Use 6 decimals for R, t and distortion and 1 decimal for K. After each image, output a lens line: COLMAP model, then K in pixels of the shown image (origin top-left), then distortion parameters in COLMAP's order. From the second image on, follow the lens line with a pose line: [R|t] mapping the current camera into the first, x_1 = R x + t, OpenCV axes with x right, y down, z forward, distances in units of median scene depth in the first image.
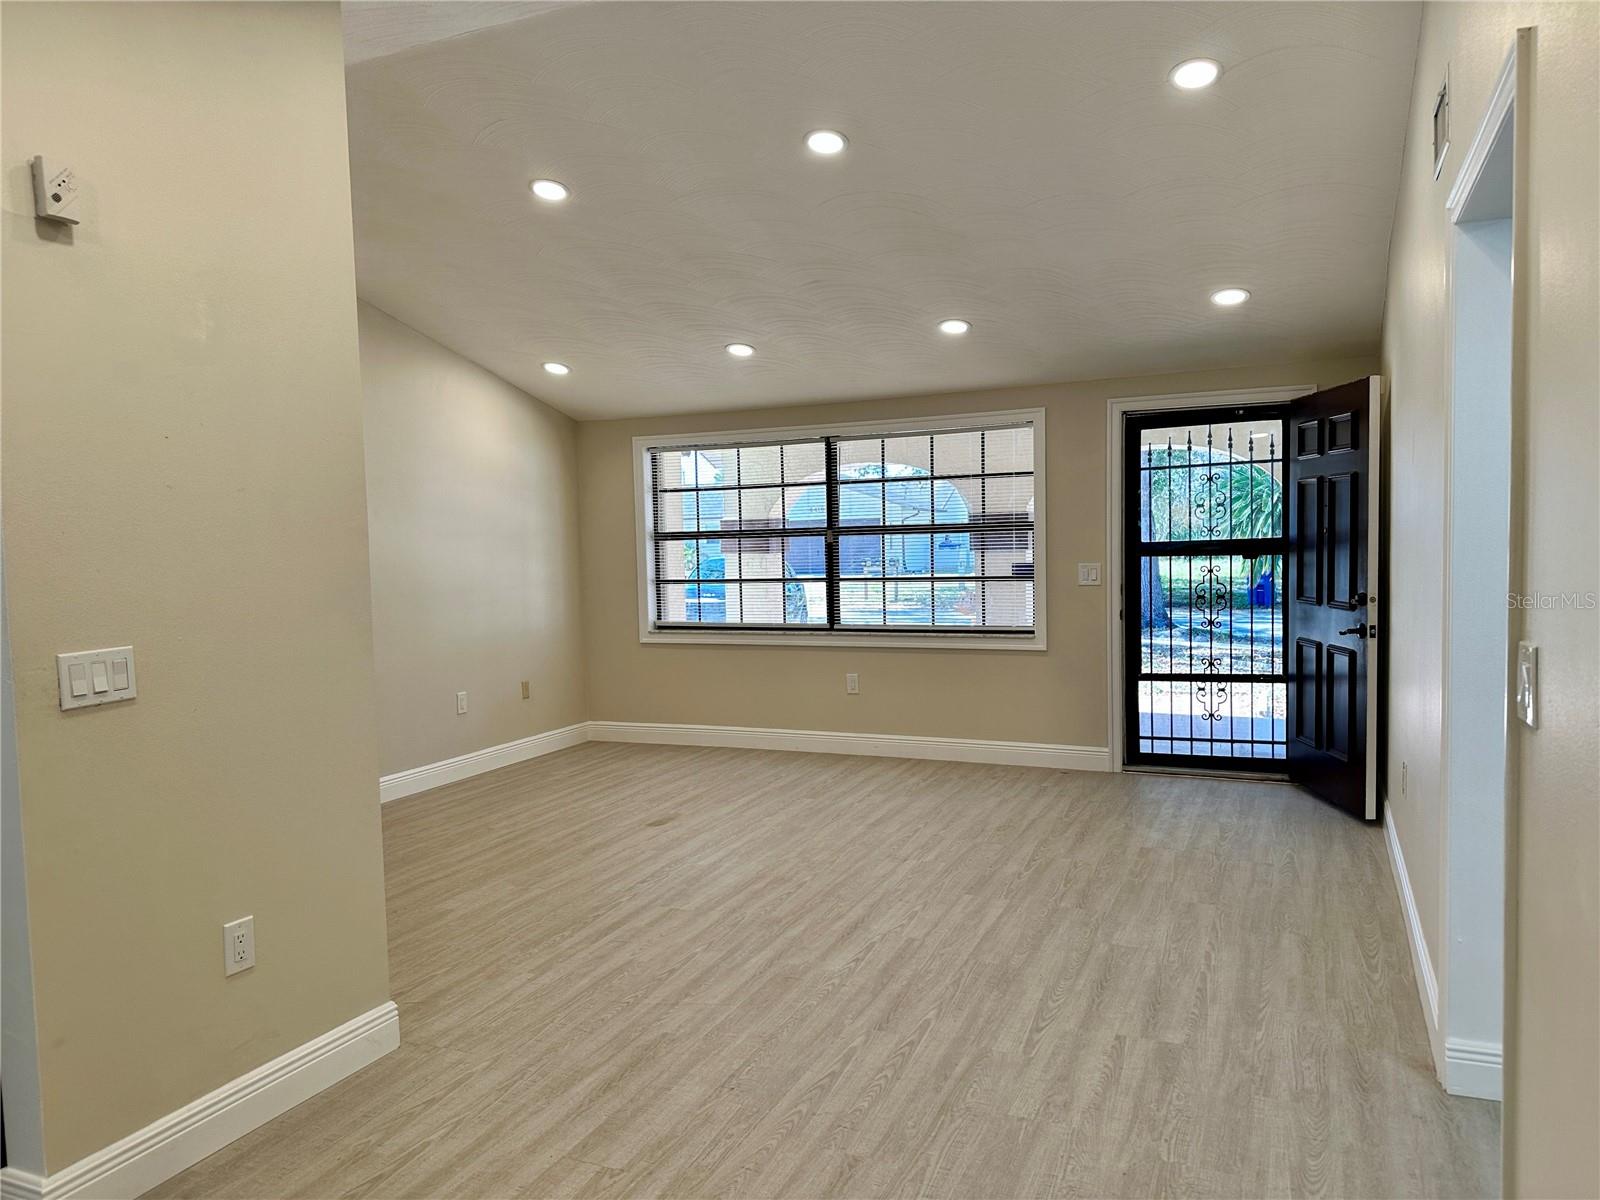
lens RADIAL K [[1117.6, 0, 807.0], [0, 1117.6, 605.8], [0, 0, 1]] dist [0.073920, -0.094767]
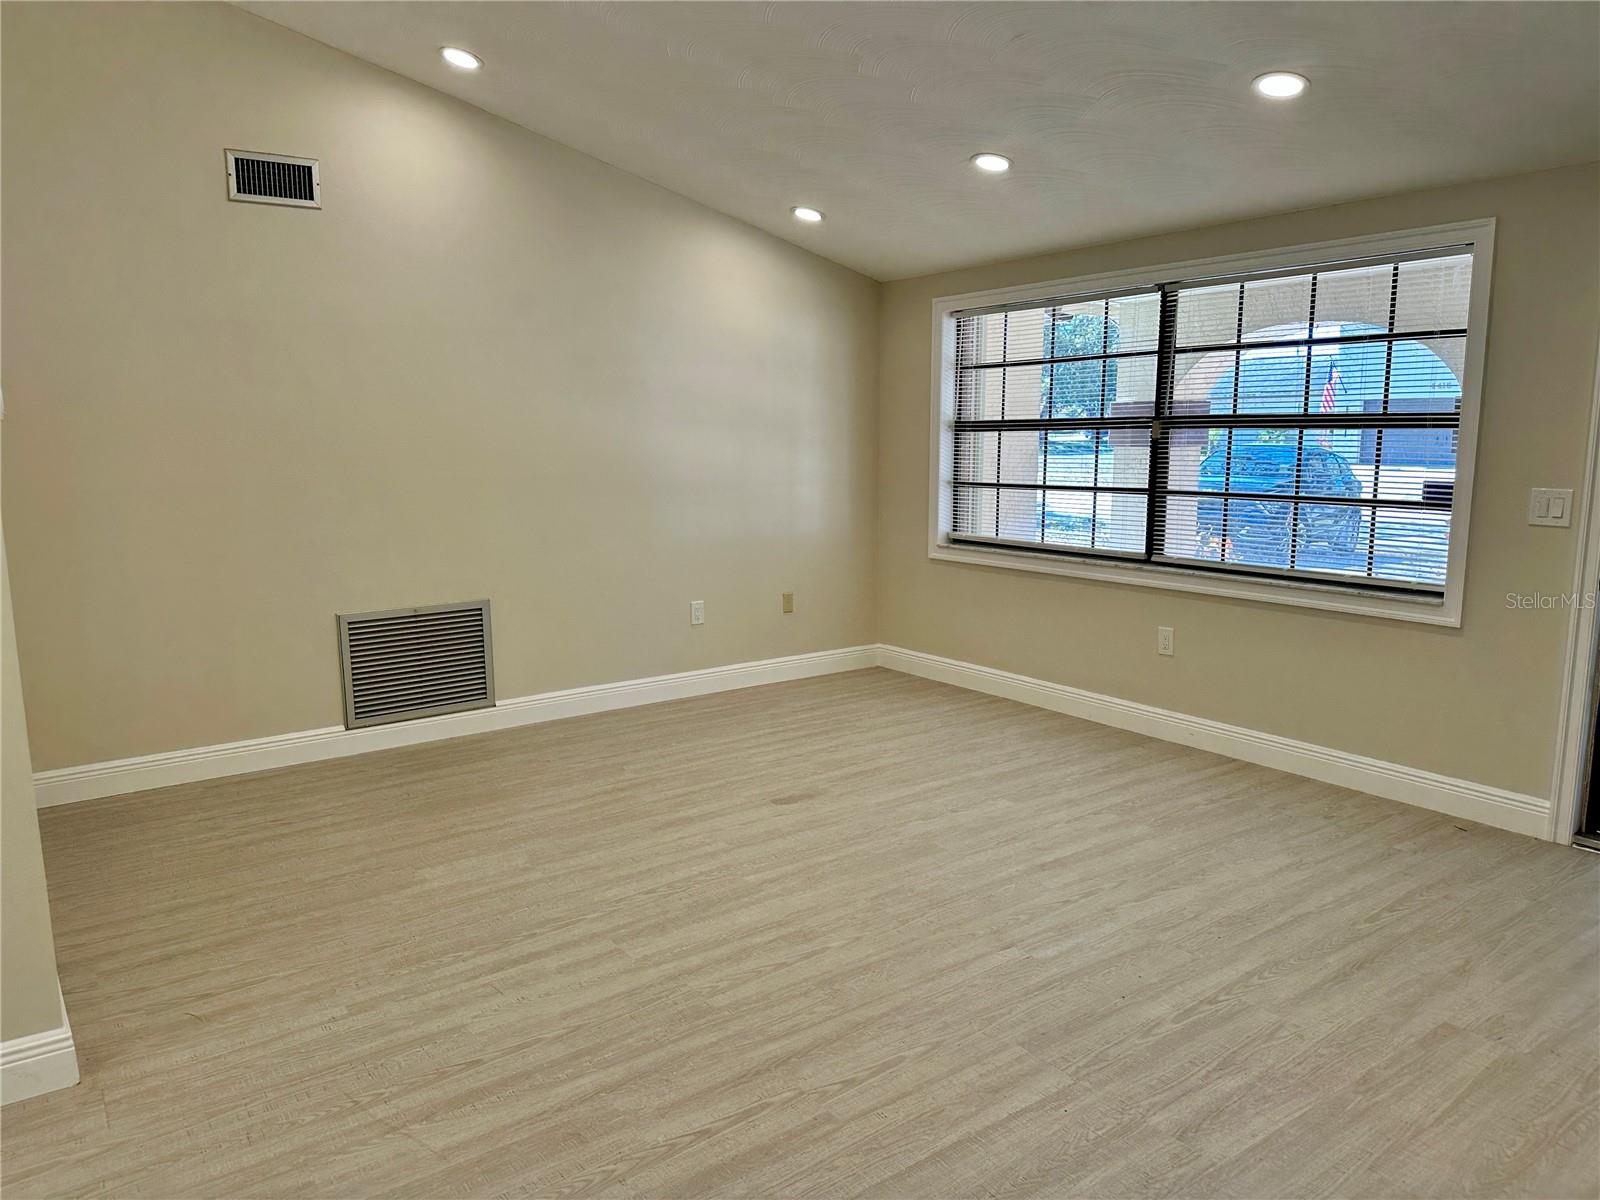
lens RADIAL K [[1117.6, 0, 793.7], [0, 1117.6, 612.6], [0, 0, 1]] dist [0.073920, -0.094767]
pose [[0.859882, 0.102481, -0.500101, 0.258912], [-0.045250, 0.991088, 0.125290, -0.036236], [0.508484, -0.085105, 0.856855, 0.357476]]
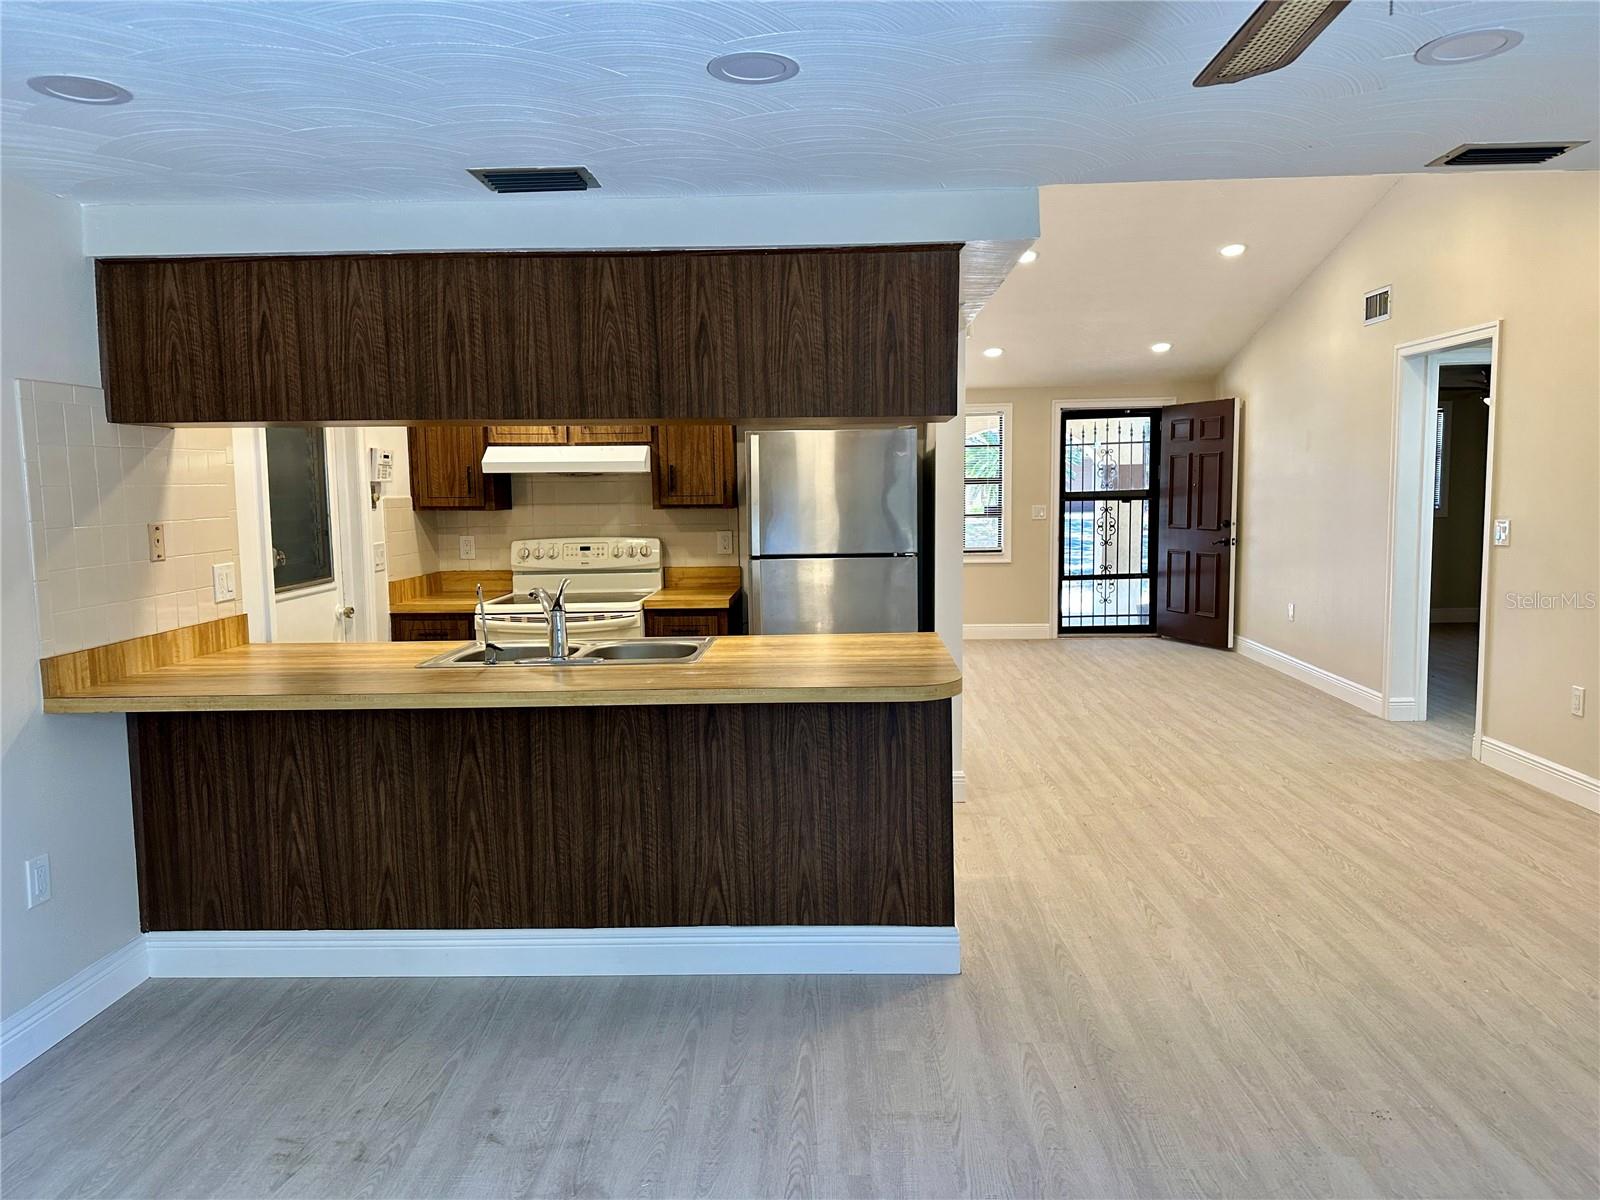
lens RADIAL K [[1117.6, 0, 808.1], [0, 1117.6, 588.8], [0, 0, 1]] dist [0.073920, -0.094767]
pose [[0.928098, -0.023220, 0.371612, -0.753687], [0.013717, 0.999508, 0.028195, 0.036101], [-0.372084, -0.021070, 0.927960, -0.388935]]
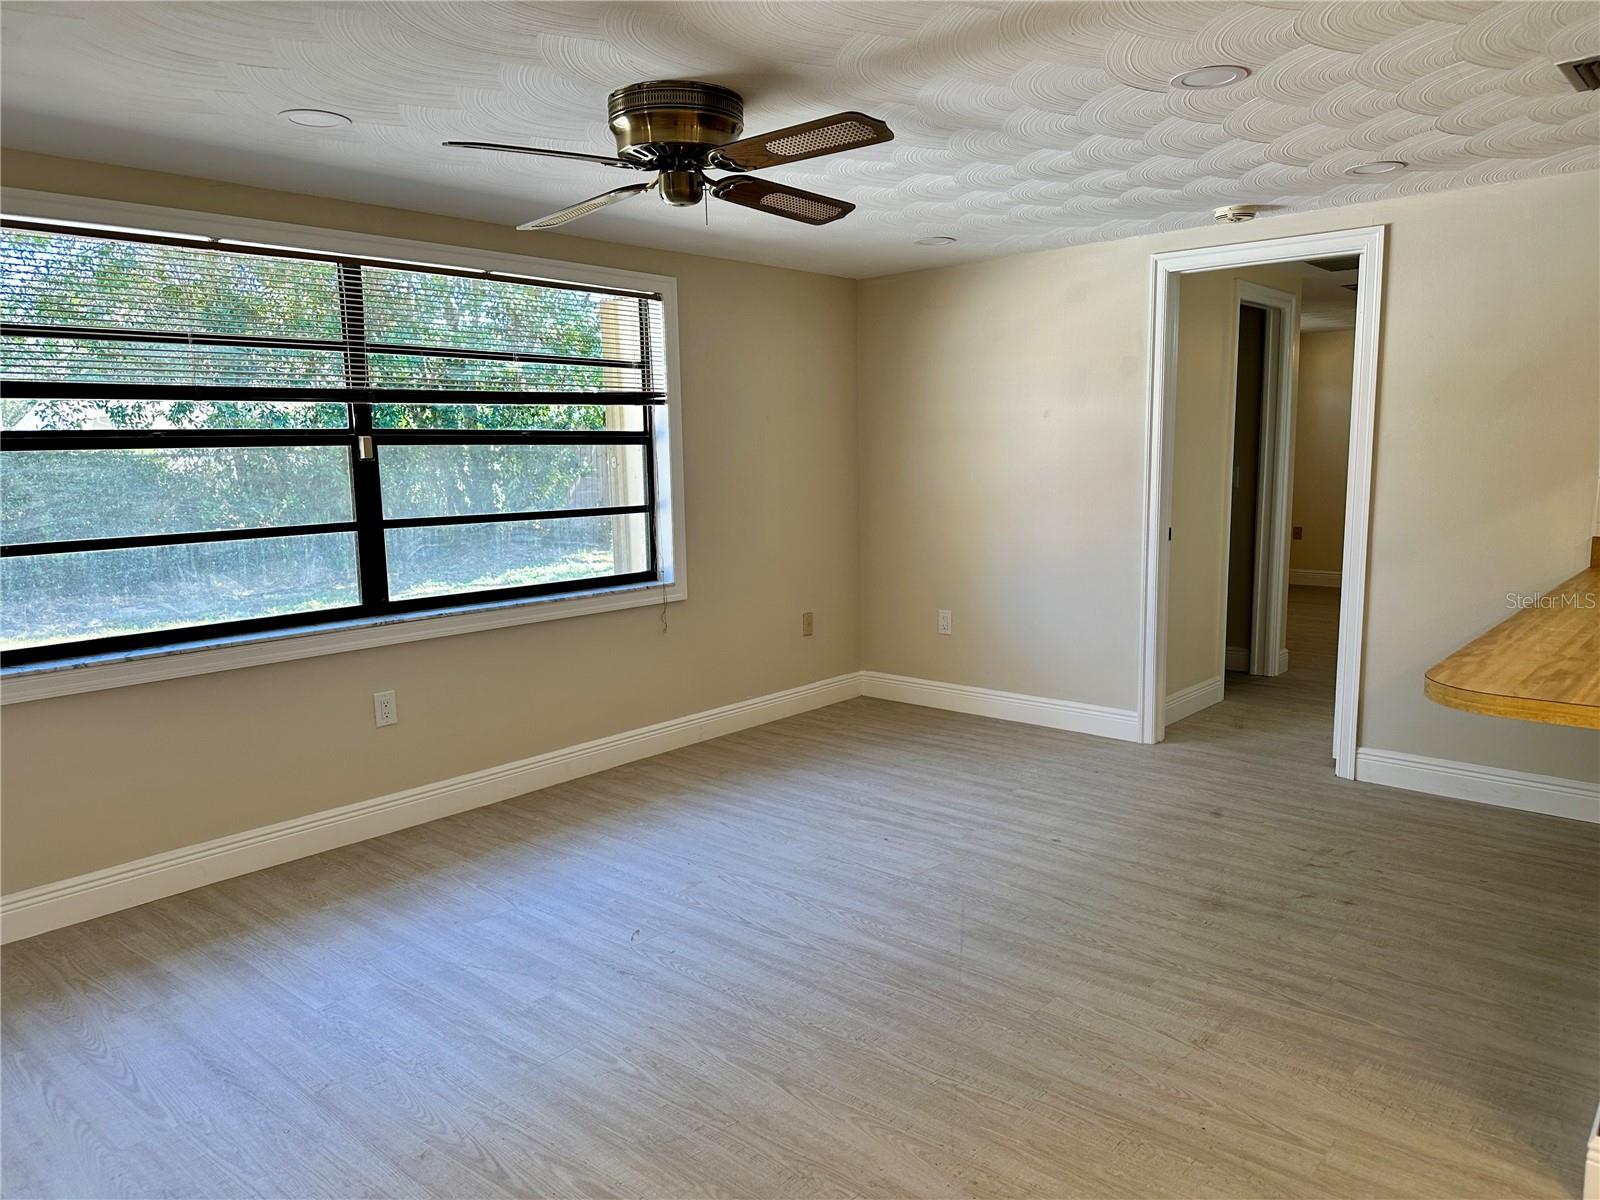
lens RADIAL K [[1117.6, 0, 793.5], [0, 1117.6, 606.8], [0, 0, 1]] dist [0.073920, -0.094767]
pose [[-0.308443, 0.170727, -0.935796, -0.048864], [-0.036415, 0.980922, 0.190962, 0.005042], [0.950545, 0.092978, -0.296342, -0.009779]]
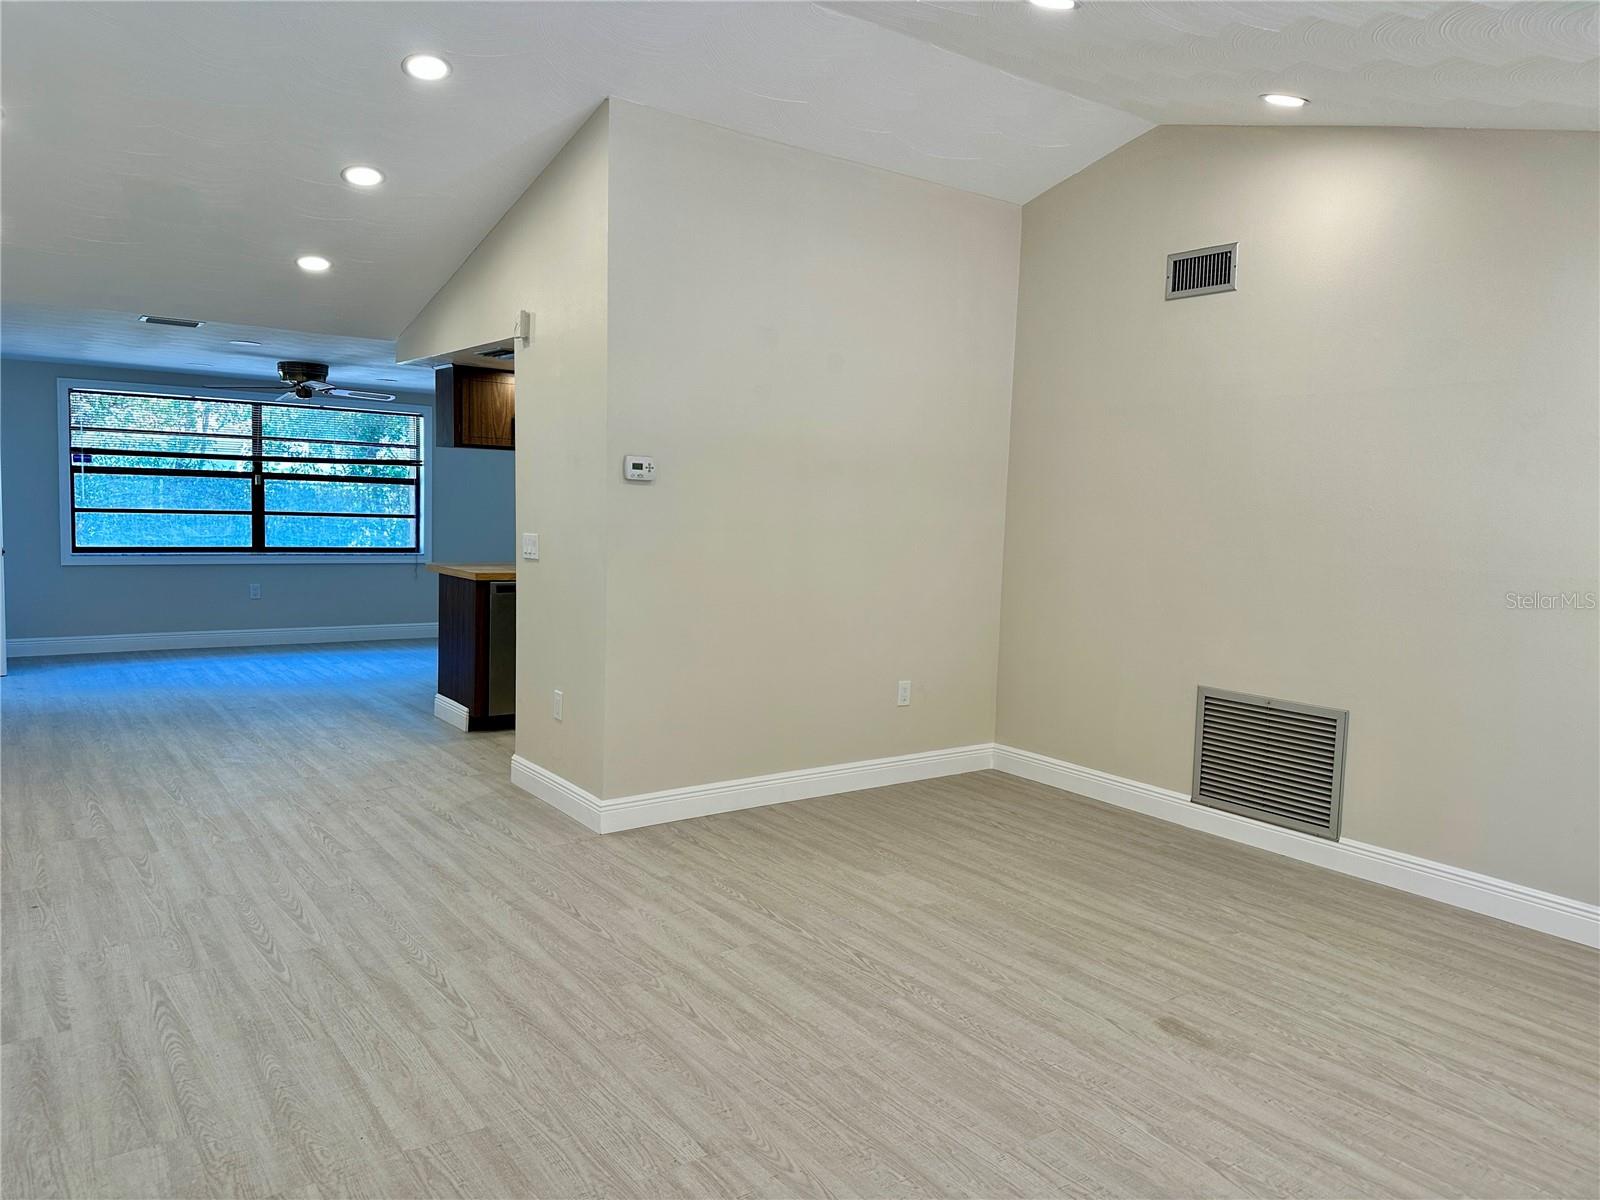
lens RADIAL K [[1117.6, 0, 811.8], [0, 1117.6, 600.5], [0, 0, 1]] dist [0.073920, -0.094767]
pose [[-0.499669, 0.093301, -0.861177, 0.432696], [-0.072740, 0.986151, 0.149046, -0.087112], [0.863157, 0.137116, -0.485962, 1.131226]]
